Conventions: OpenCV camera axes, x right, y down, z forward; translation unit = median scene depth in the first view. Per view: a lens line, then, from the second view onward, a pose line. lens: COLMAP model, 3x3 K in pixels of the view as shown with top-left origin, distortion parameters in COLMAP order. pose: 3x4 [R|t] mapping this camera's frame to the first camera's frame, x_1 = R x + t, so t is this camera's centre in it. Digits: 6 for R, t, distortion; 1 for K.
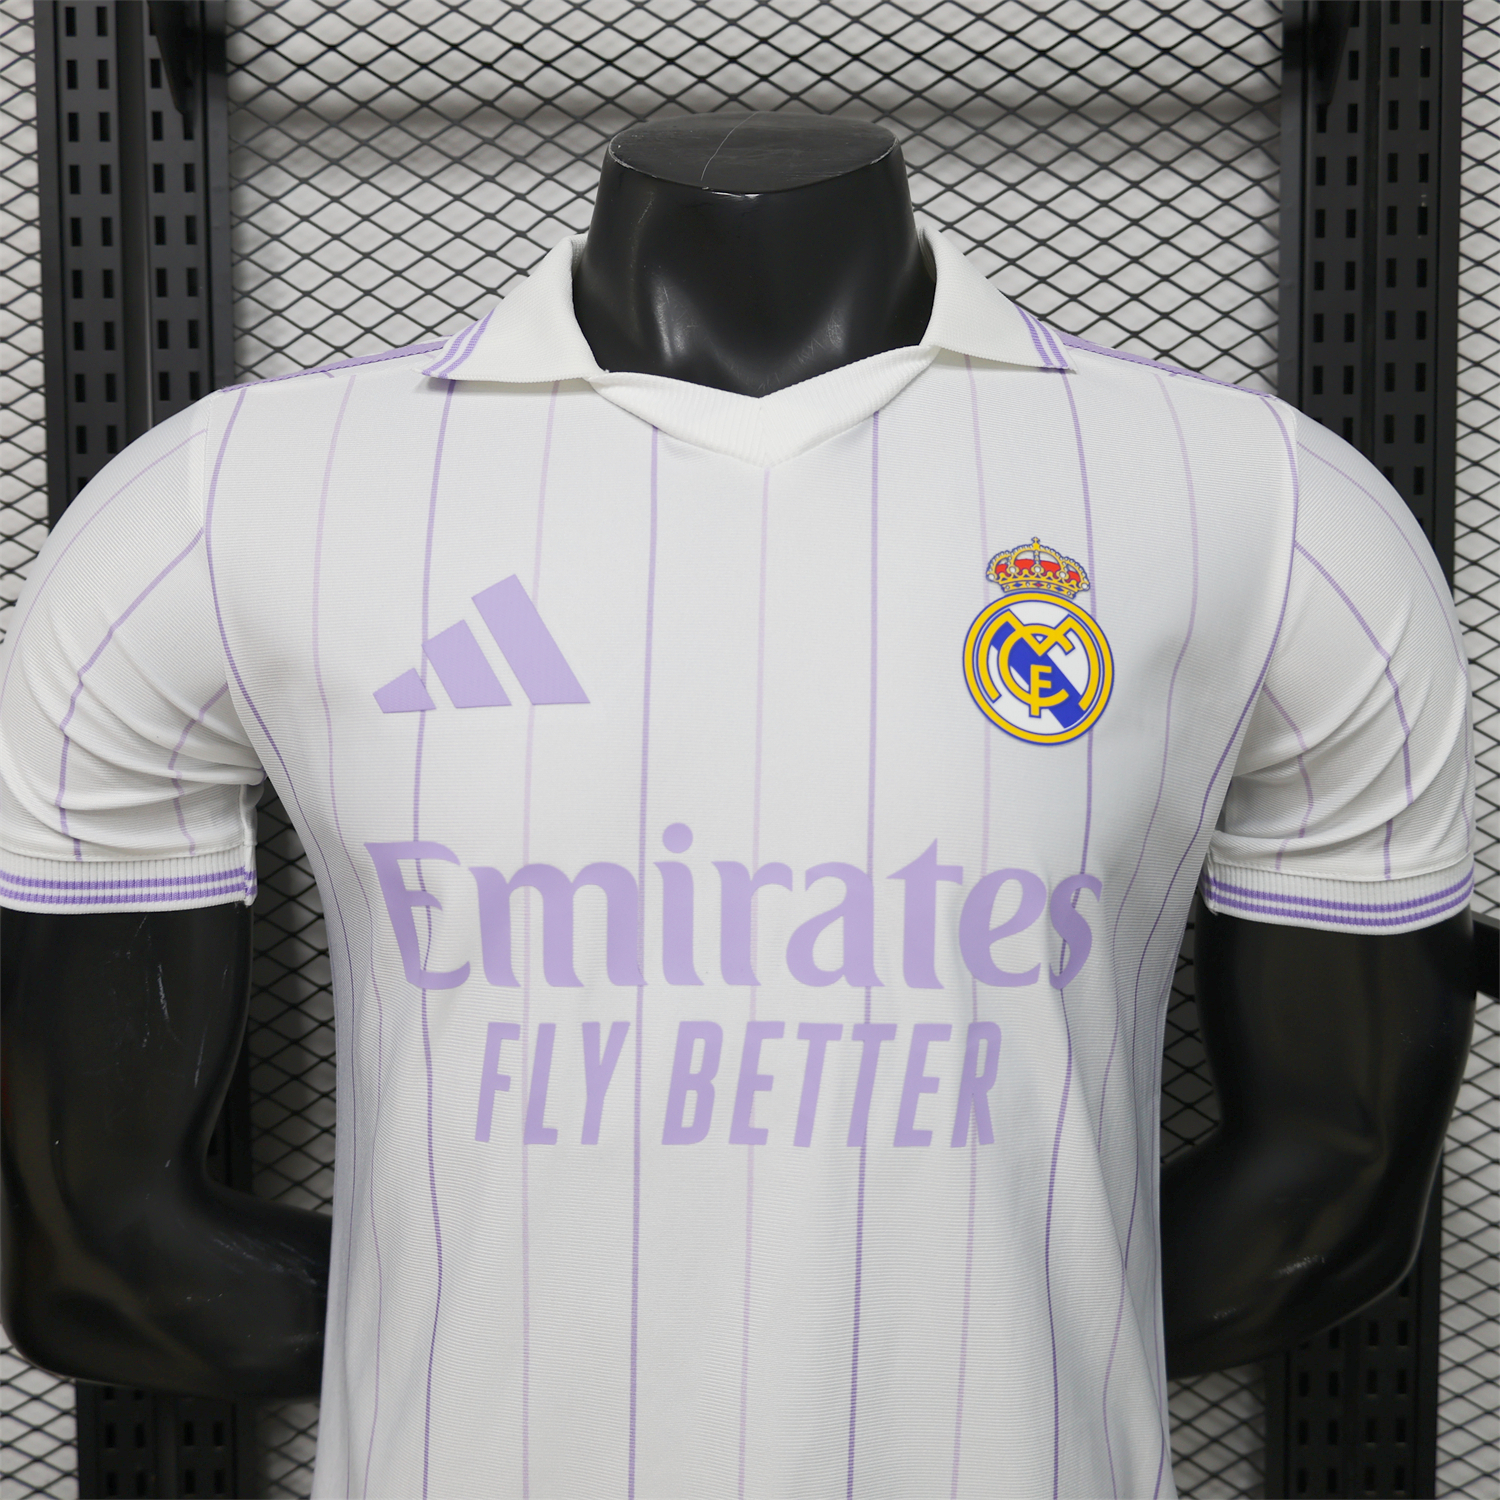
lens RADIAL K [[1615.7, 0, 750.0], [0, 1615.7, 750.0], [0, 0, 1]] dist [-0.007593, 0.002825]
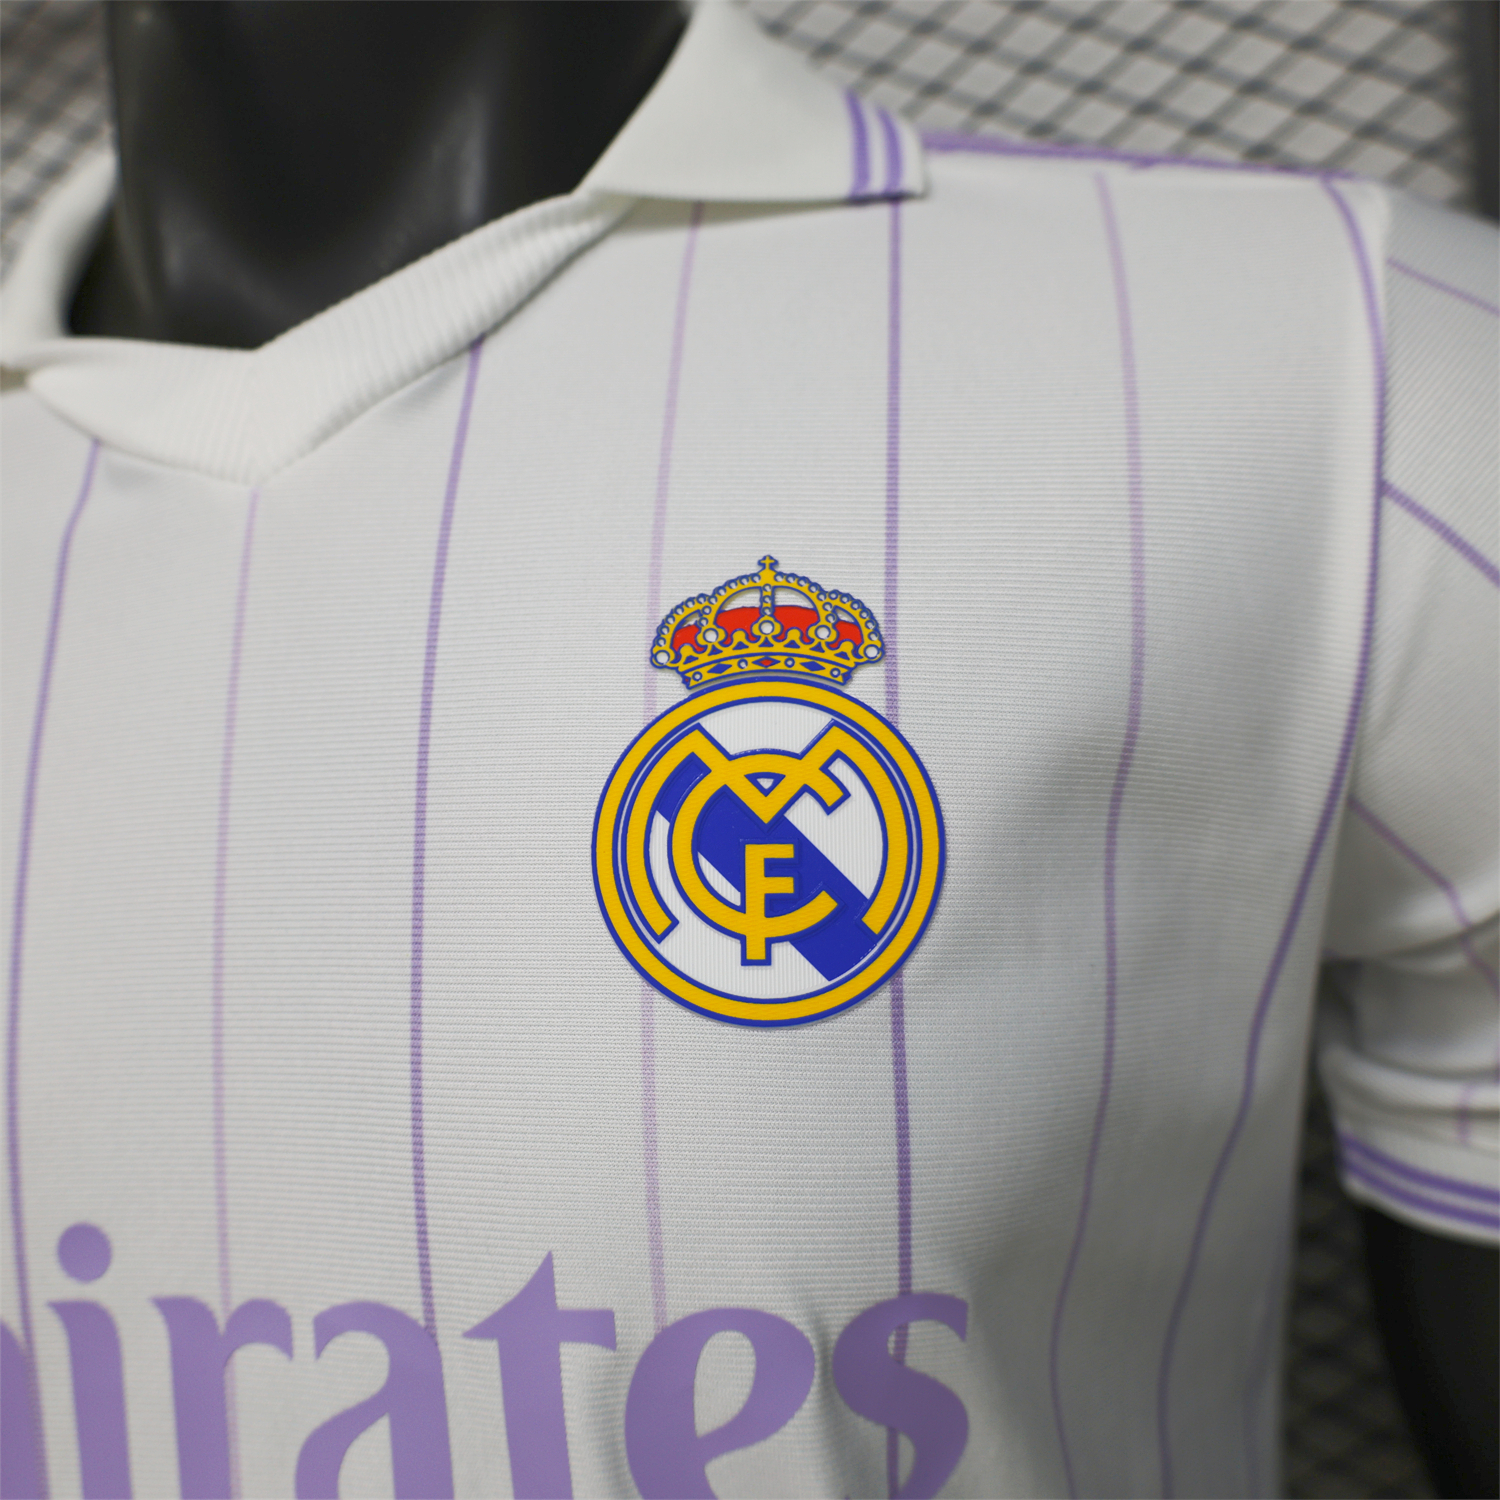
lens RADIAL K [[1615.7, 0, 750.0], [0, 1615.7, 750.0], [0, 0, 1]] dist [-0.007593, 0.002825]
pose [[0.966946, -0.096682, -0.235941, 0.282878], [0.103429, 0.994502, 0.016360, -0.086087], [0.233062, -0.040223, 0.971630, 0.553777]]
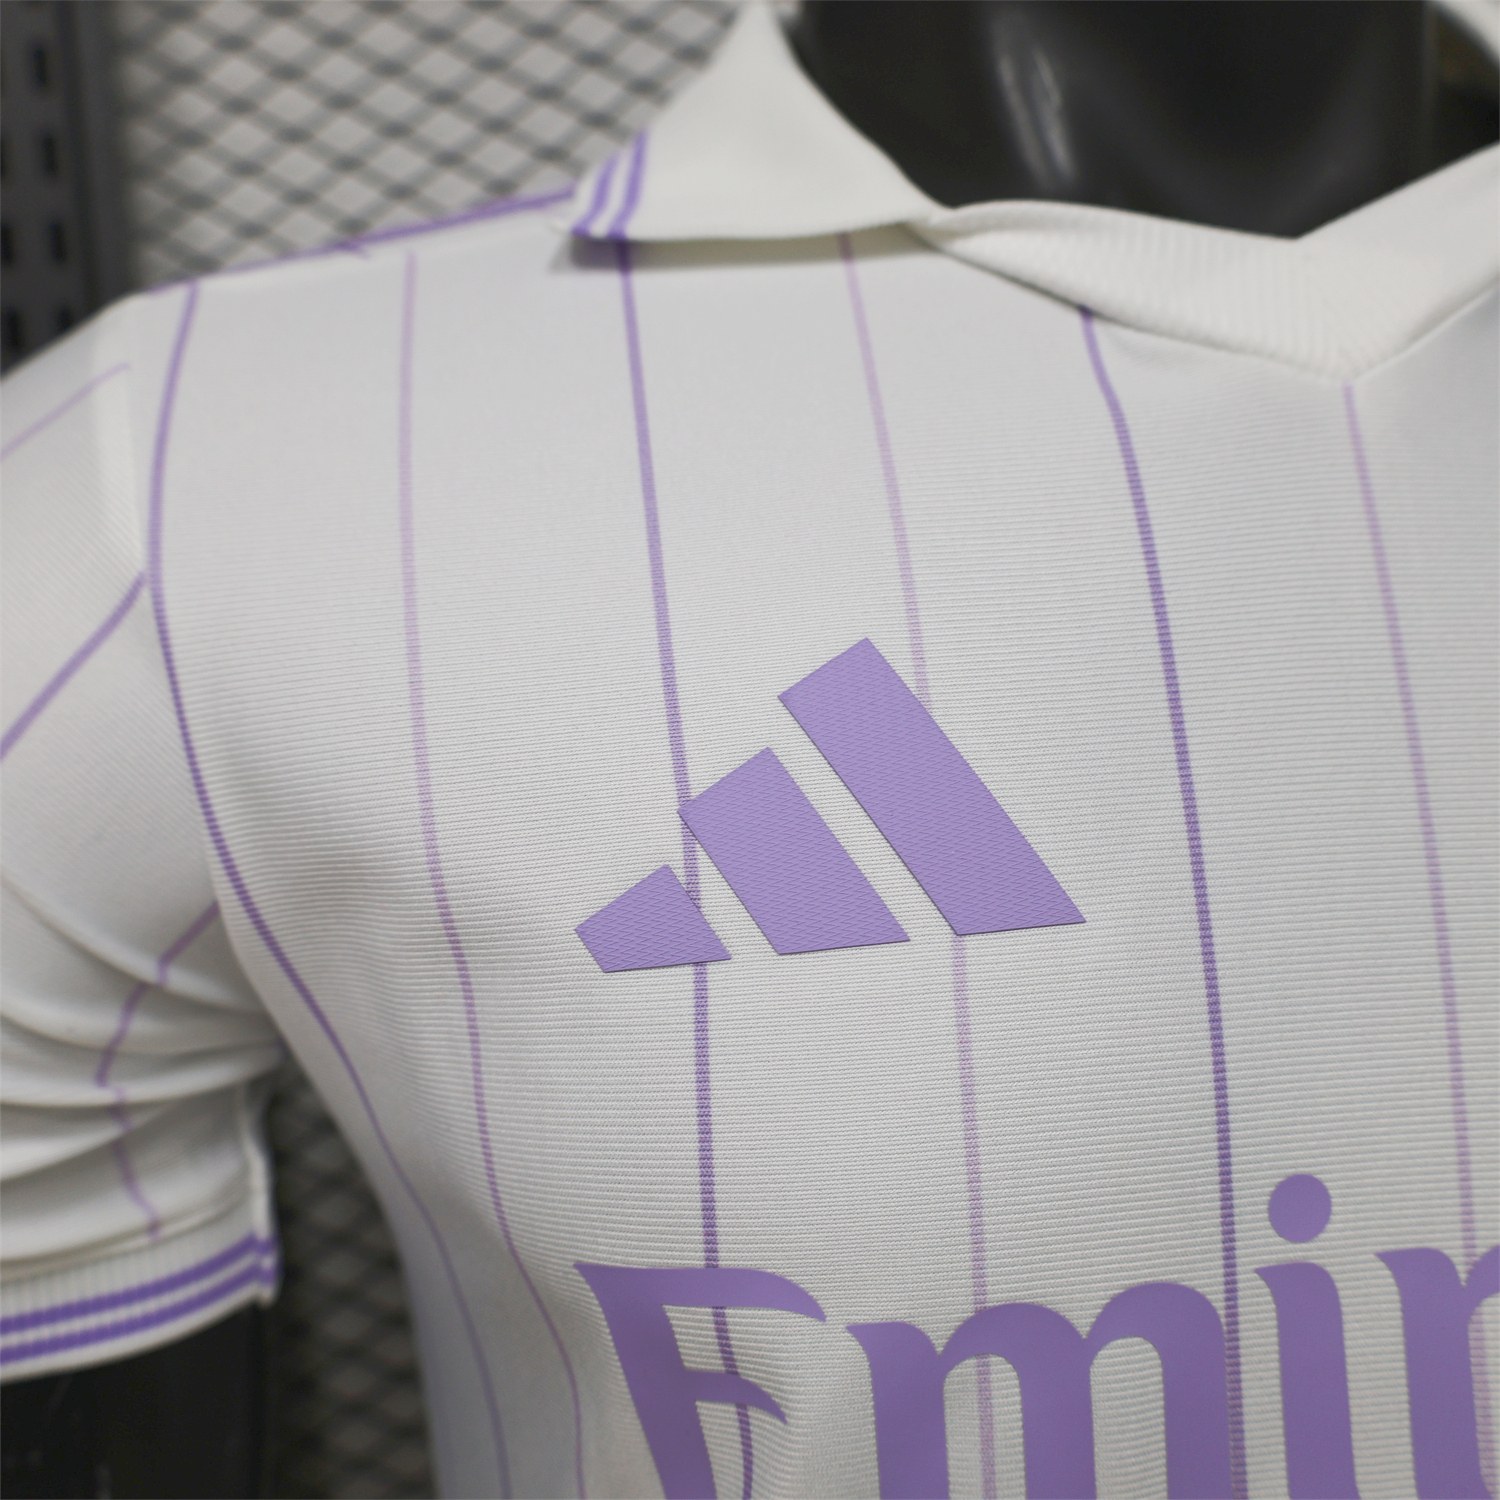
lens RADIAL K [[1582.8, 0, 750.0], [0, 1582.8, 750.0], [0, 0, 1]] dist [0.000467, -0.014143]
pose [[0.993861, -0.068643, 0.086769, -0.220132], [0.067967, 0.997630, 0.010732, -0.085145], [-0.087300, -0.004769, 0.996171, 0.564615]]
